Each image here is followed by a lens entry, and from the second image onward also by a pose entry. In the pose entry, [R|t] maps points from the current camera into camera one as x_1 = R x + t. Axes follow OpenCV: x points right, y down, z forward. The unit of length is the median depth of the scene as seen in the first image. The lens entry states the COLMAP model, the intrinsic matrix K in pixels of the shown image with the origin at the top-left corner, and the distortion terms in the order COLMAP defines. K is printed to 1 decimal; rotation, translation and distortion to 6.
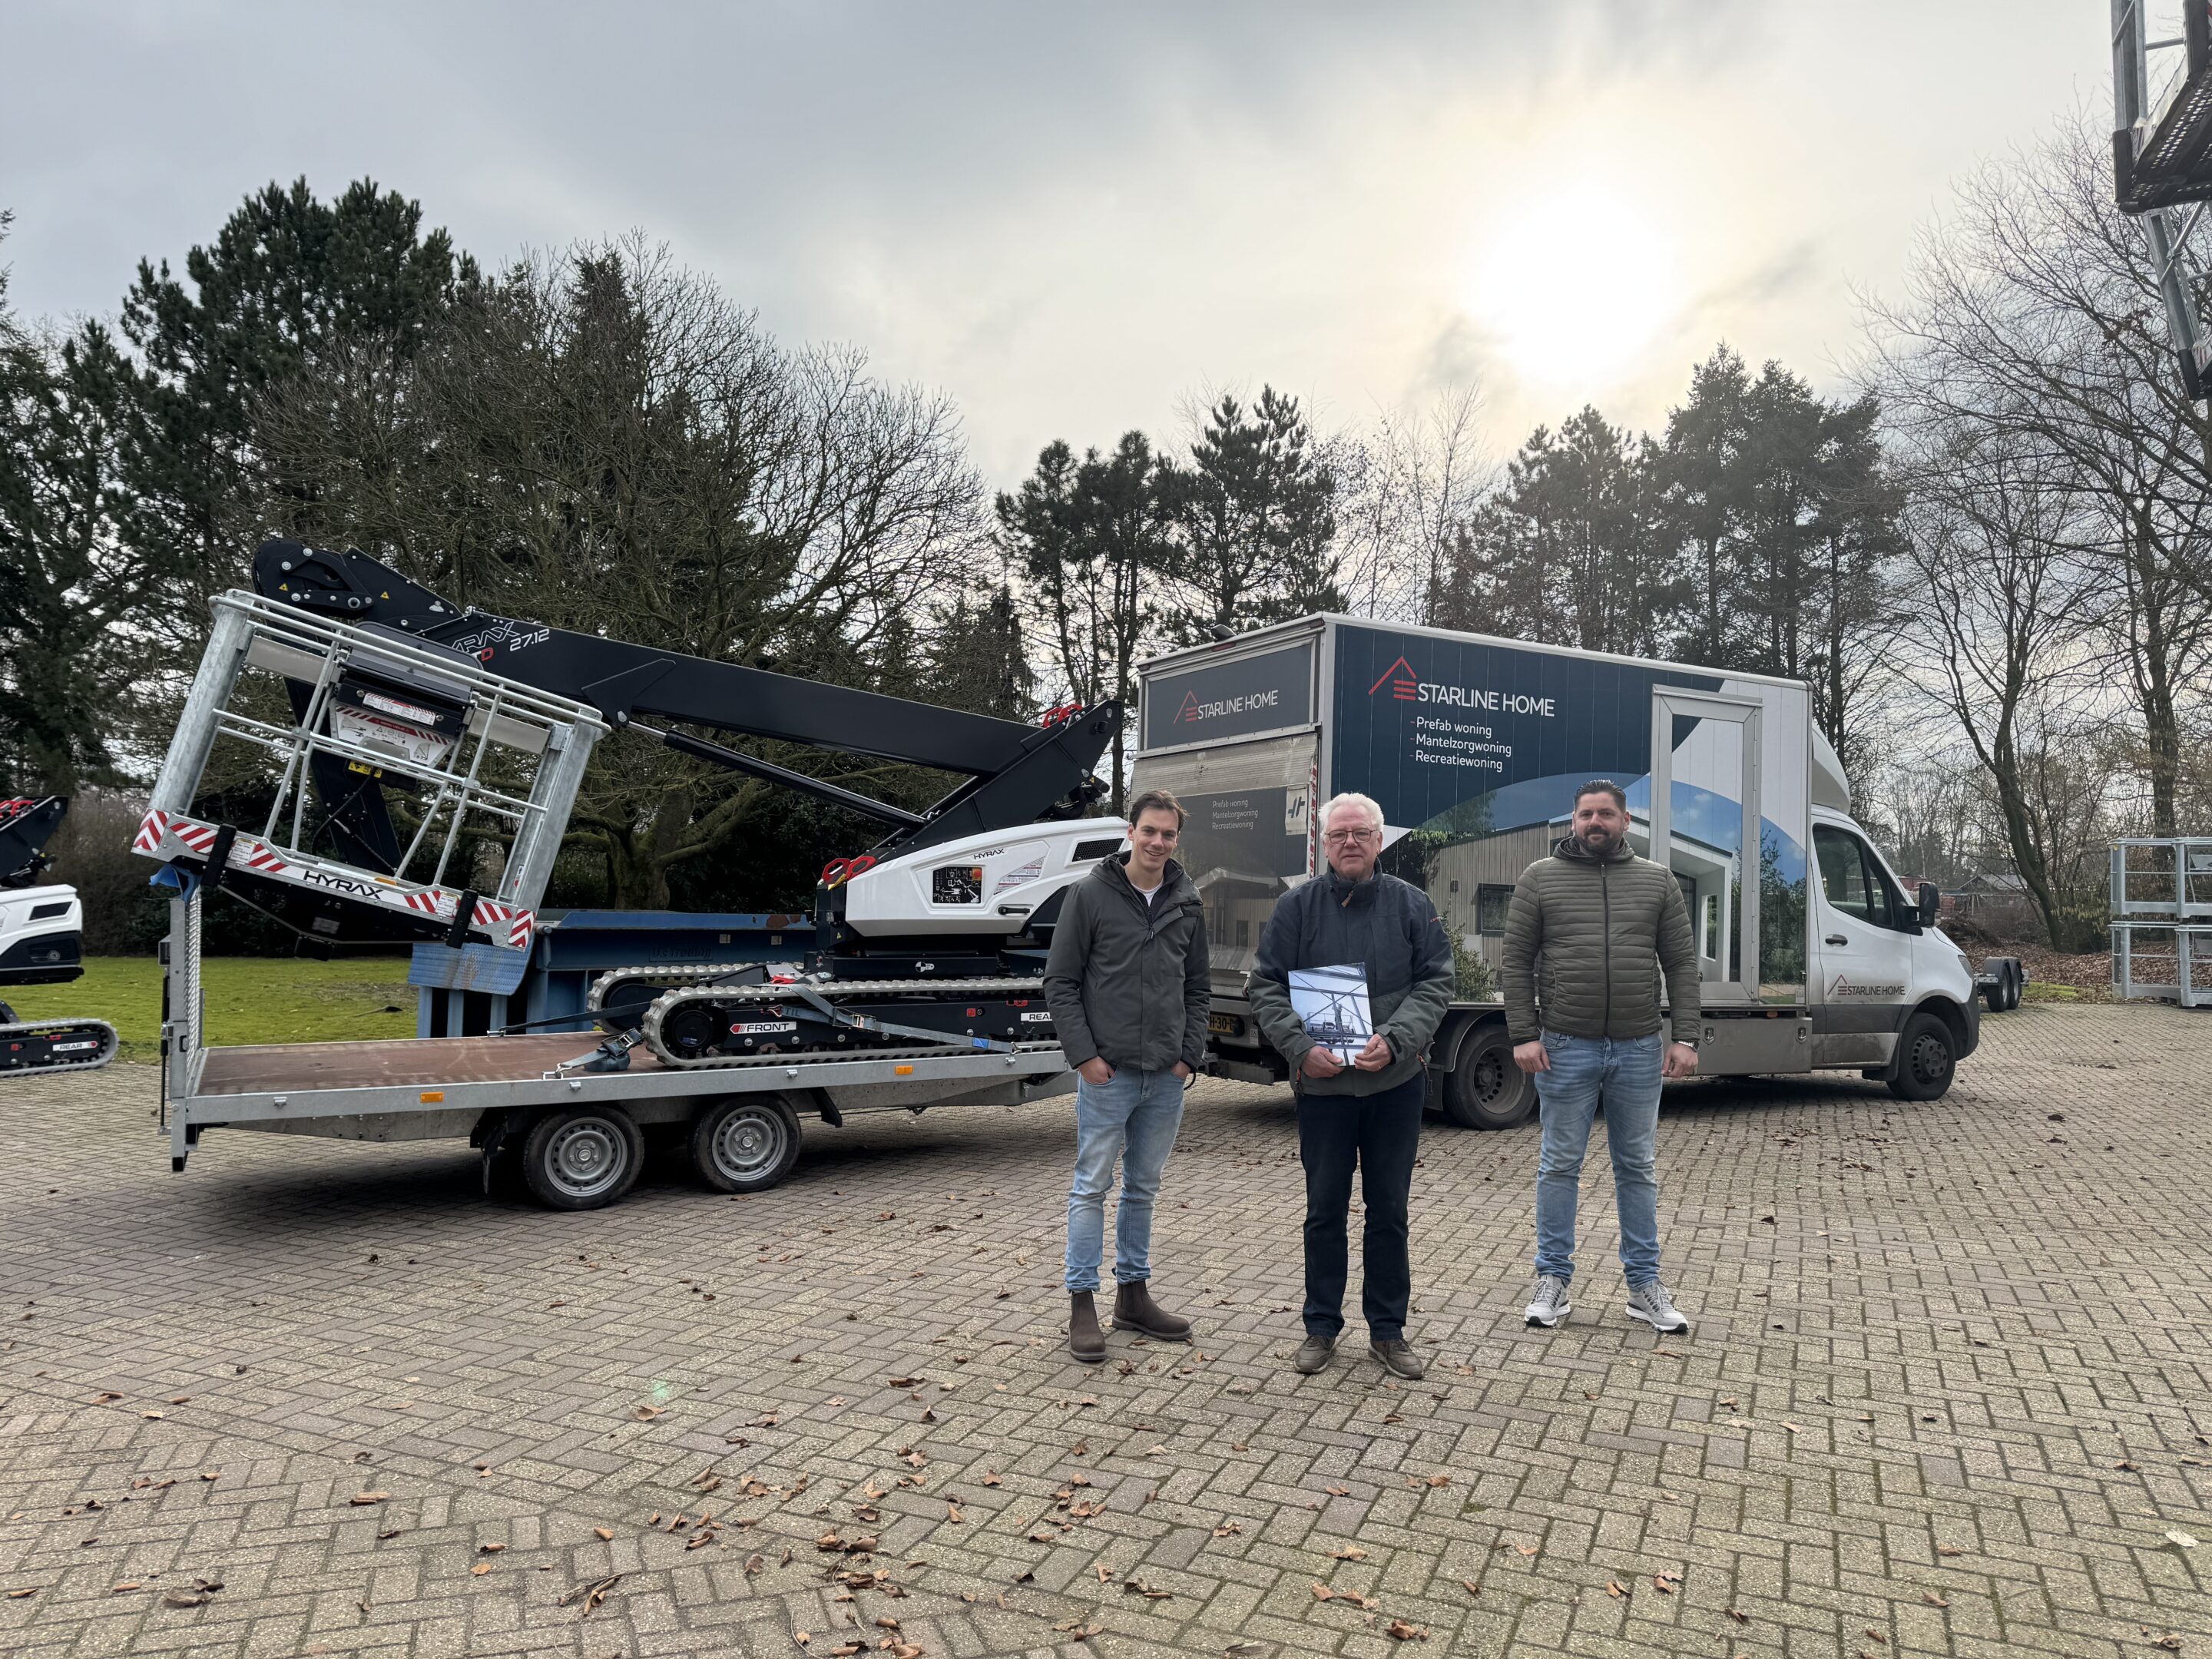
lens RADIAL K [[1531.0, 0, 1106.0], [0, 1531.0, 829.5], [0, 0, 1]] dist [0.056674, -0.064307]
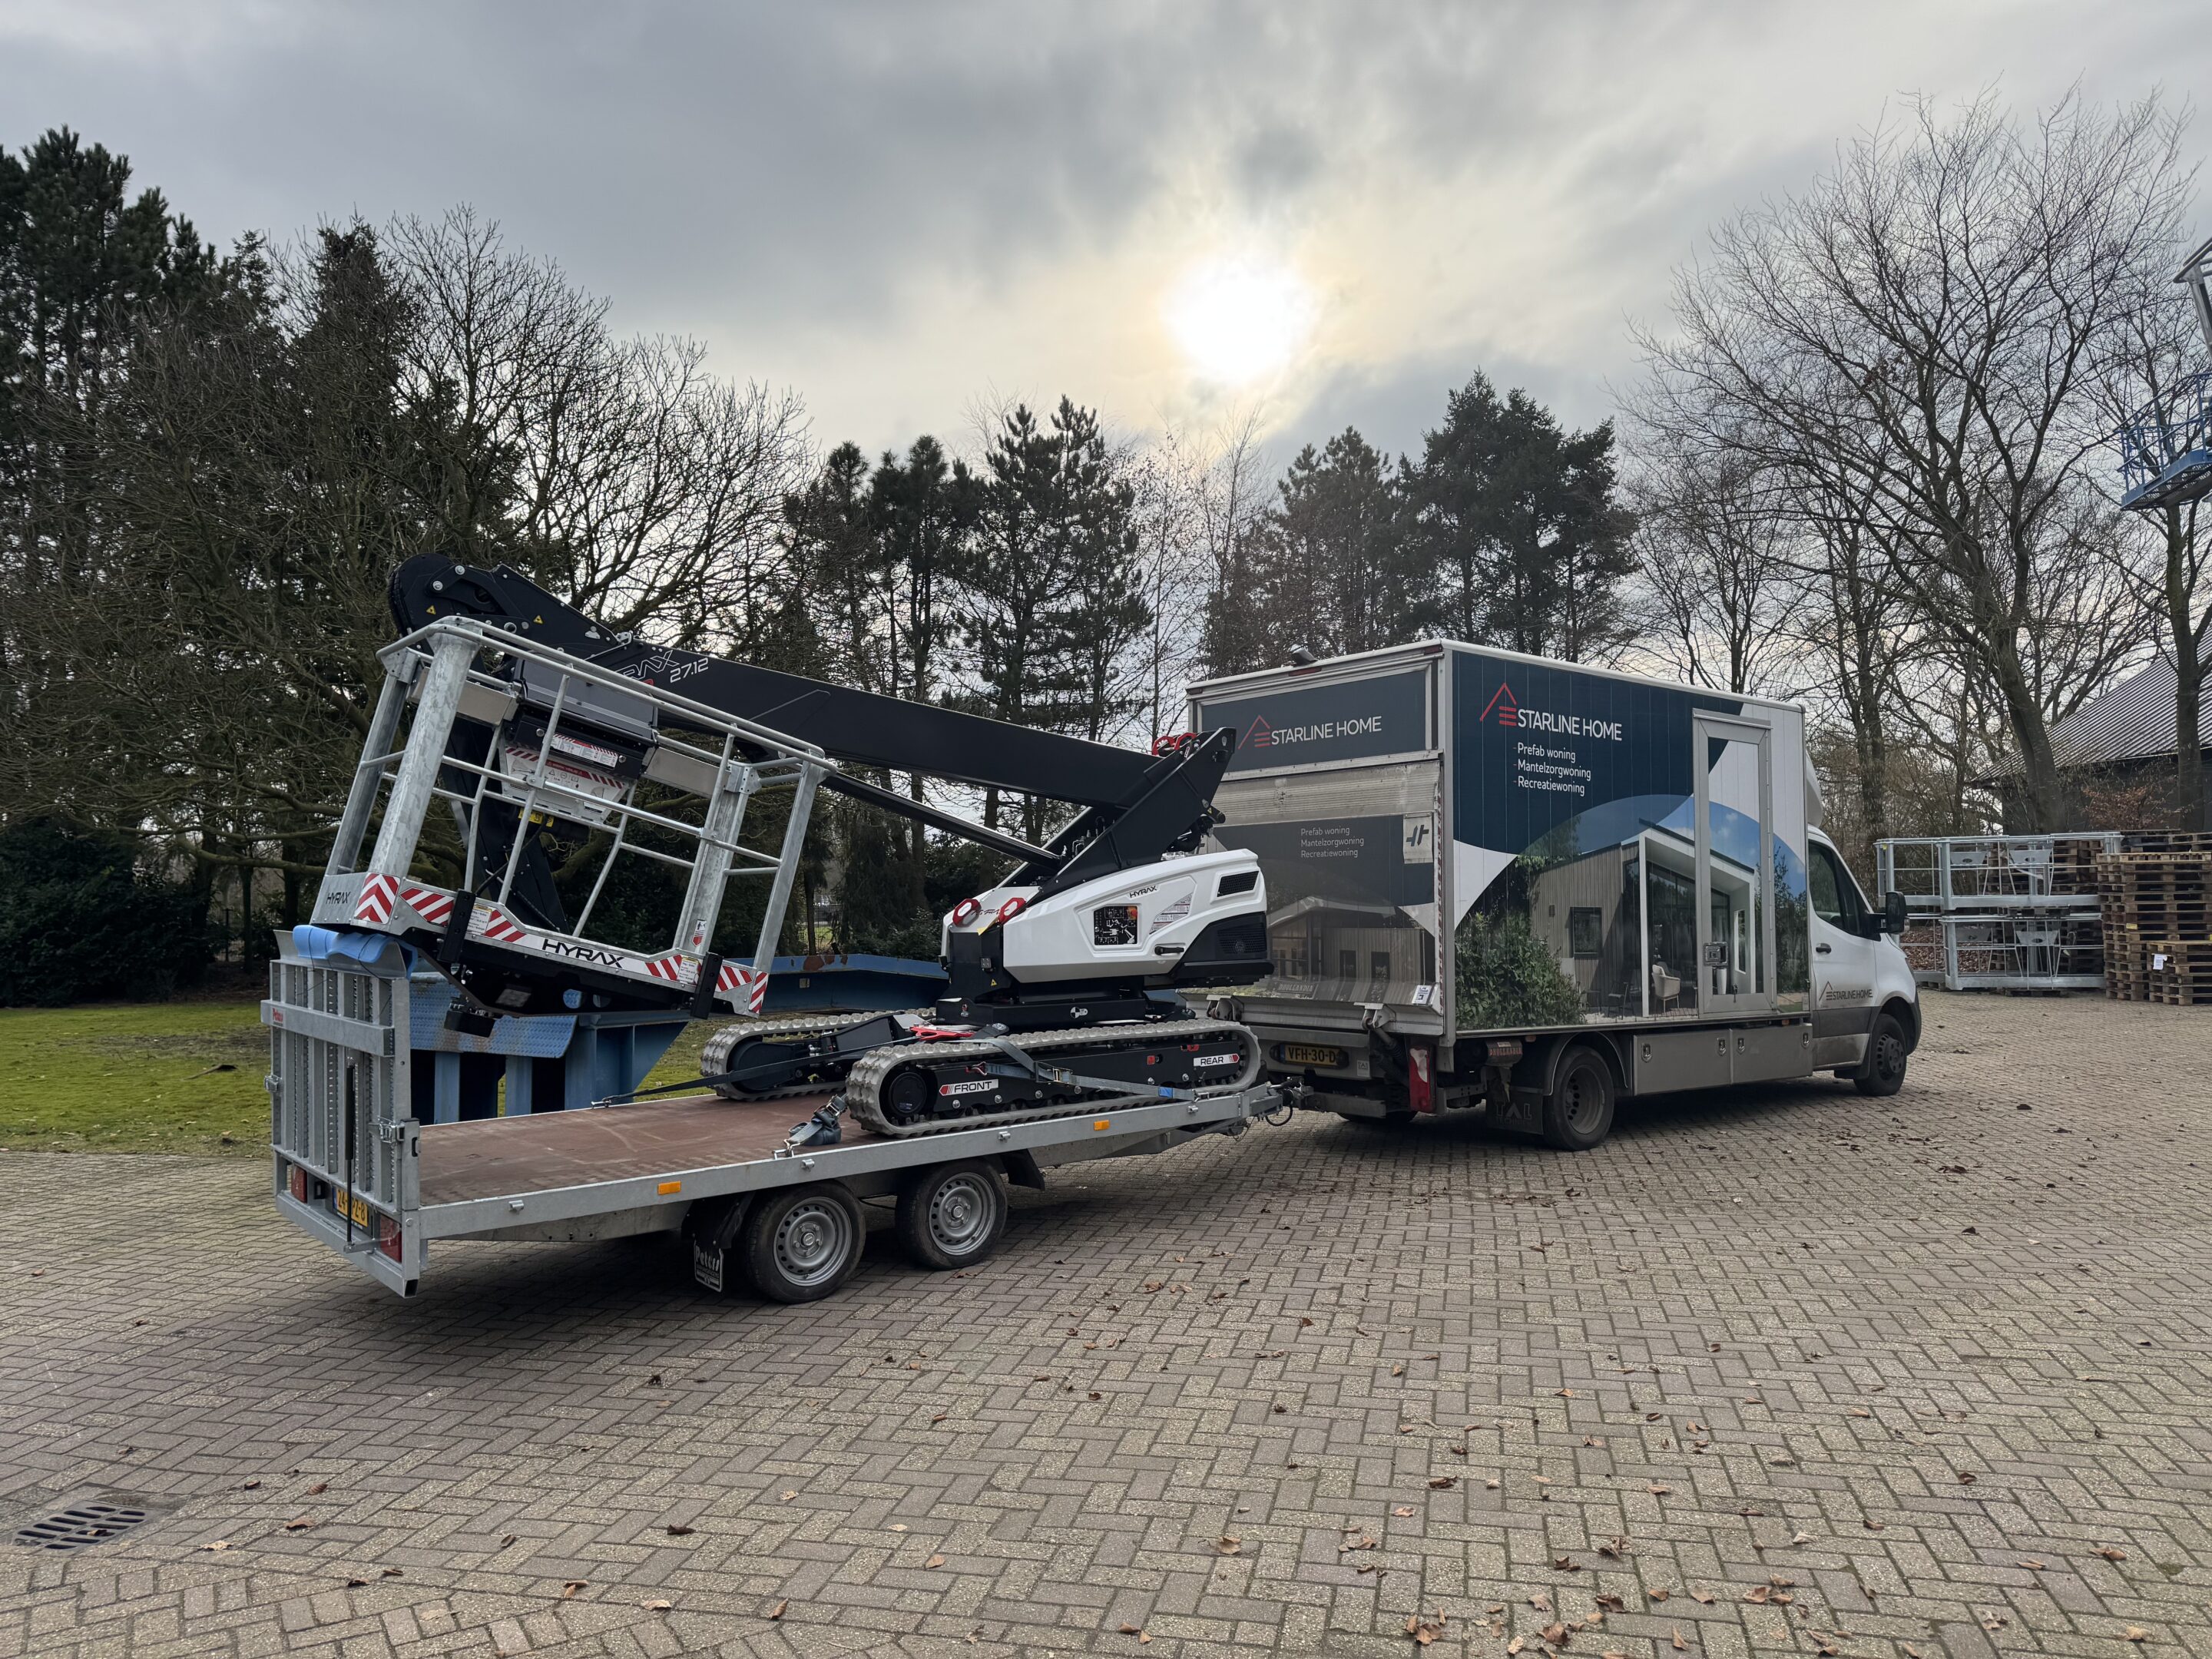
lens RADIAL K [[1536.2, 0, 1065.1], [0, 1536.2, 828.6], [0, 0, 1]] dist [0.060594, -0.063378]
pose [[0.982932, -0.016935, 0.183188, -0.270478], [0.017684, 0.999841, -0.002456, -0.019731], [-0.183117, 0.005654, 0.983075, 0.061089]]
